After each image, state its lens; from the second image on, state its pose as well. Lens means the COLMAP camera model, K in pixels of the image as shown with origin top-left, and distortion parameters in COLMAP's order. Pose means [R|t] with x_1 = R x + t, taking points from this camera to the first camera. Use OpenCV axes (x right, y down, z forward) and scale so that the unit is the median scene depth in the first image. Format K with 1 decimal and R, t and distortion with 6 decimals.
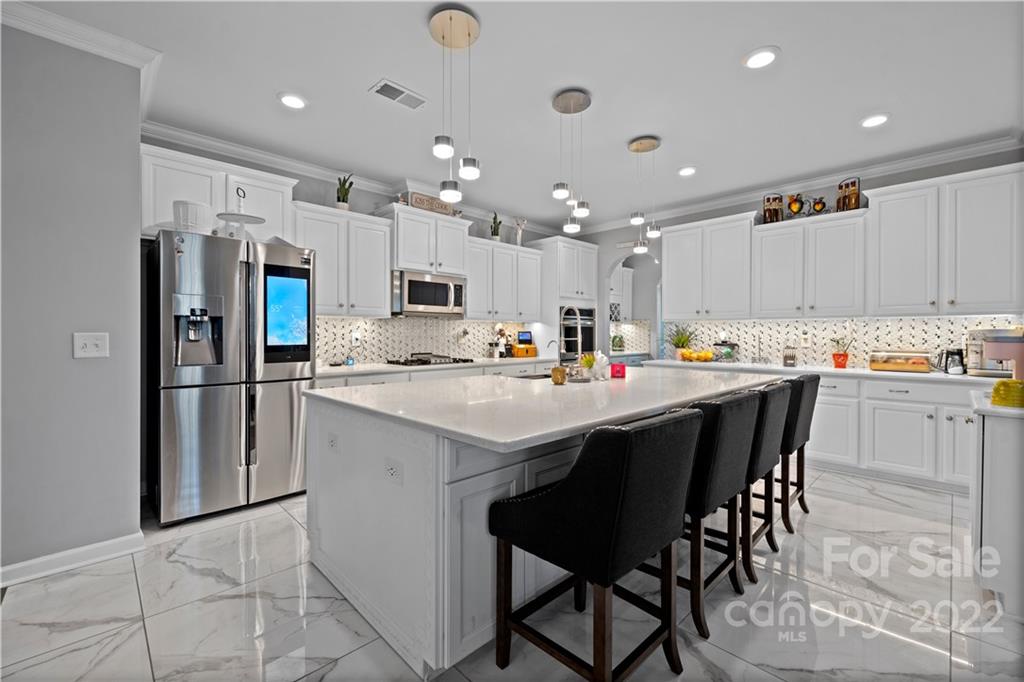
lens RADIAL K [[433.1, 0, 516.4], [0, 433.1, 339.0], [0, 0, 1]] dist [-0.001439, 0.000370]
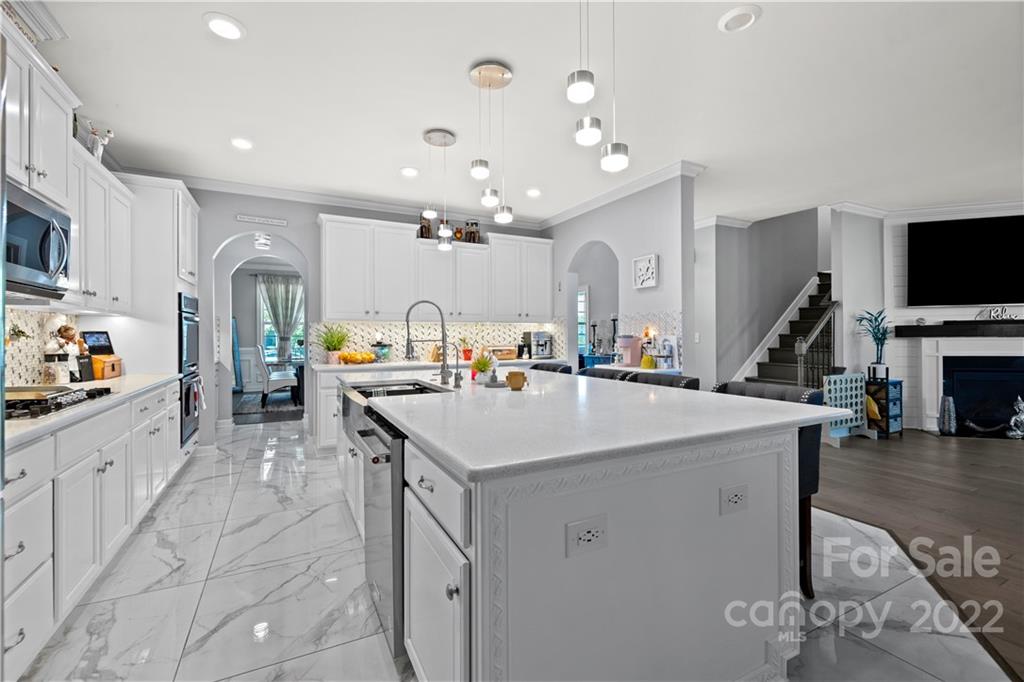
lens RADIAL K [[433.1, 0, 505.0], [0, 433.1, 338.1], [0, 0, 1]] dist [-0.001439, 0.000370]
pose [[0.317001, -0.008869, 0.948384, -0.431332], [0.015377, 0.999873, 0.004210, -0.004441], [-0.948301, 0.013249, 0.317097, 0.431146]]
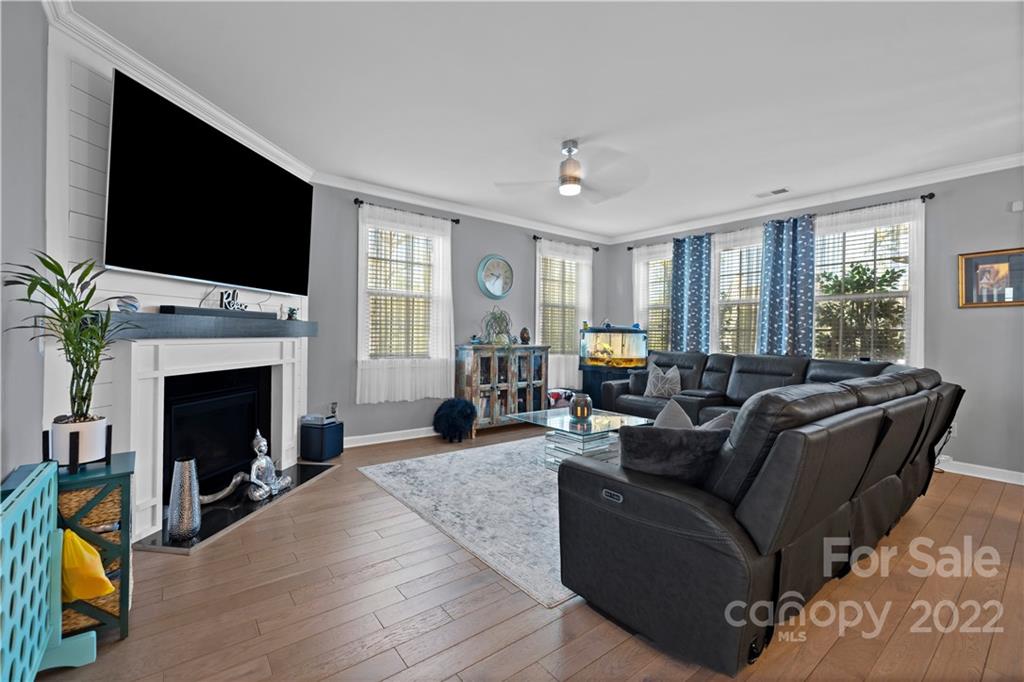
lens RADIAL K [[433.1, 0, 512.7], [0, 433.1, 333.7], [0, 0, 1]] dist [-0.001439, 0.000370]
pose [[-0.992015, -0.014026, 0.125334, 0.517509], [-0.013337, 0.999891, 0.006331, -0.000347], [-0.125409, 0.004609, -0.992094, 0.196663]]
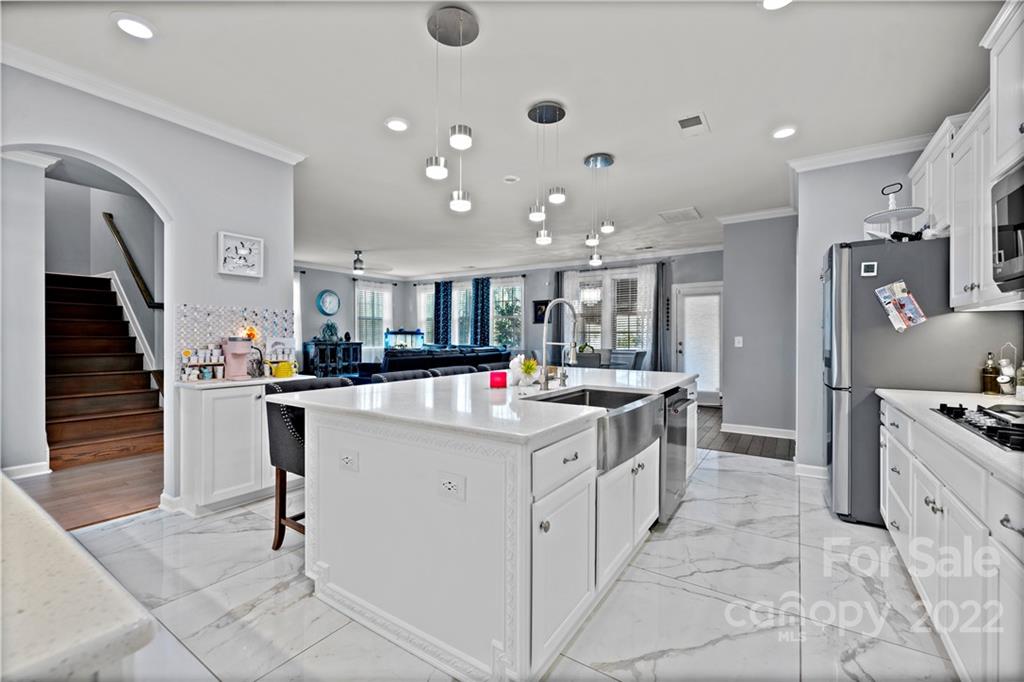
lens RADIAL K [[433.1, 0, 509.0], [0, 433.1, 341.1], [0, 0, 1]] dist [-0.001439, 0.000370]
pose [[-0.982473, -0.003520, -0.186370, 0.250636], [-0.007223, 0.999790, 0.019191, -0.012281], [0.186263, 0.020201, -0.982292, 1.229196]]
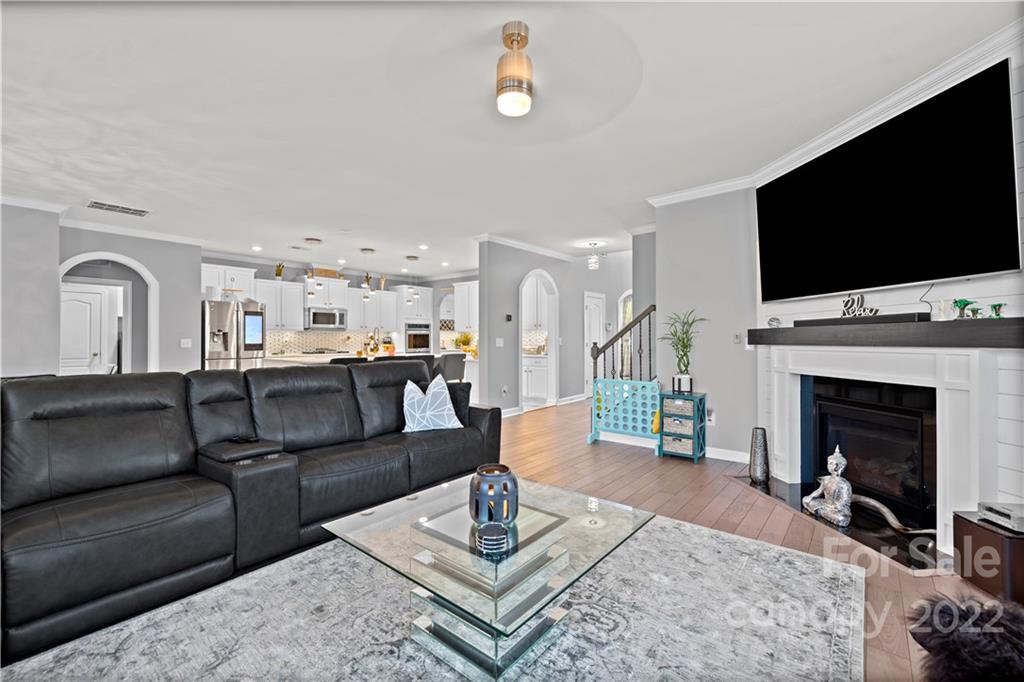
lens RADIAL K [[433.1, 0, 513.9], [0, 433.1, 337.8], [0, 0, 1]] dist [-0.001439, 0.000370]
pose [[0.995197, -0.002900, 0.097853, 0.463659], [0.003980, 0.999933, -0.010839, 0.009244], [-0.097815, 0.011177, 0.995142, -1.051526]]
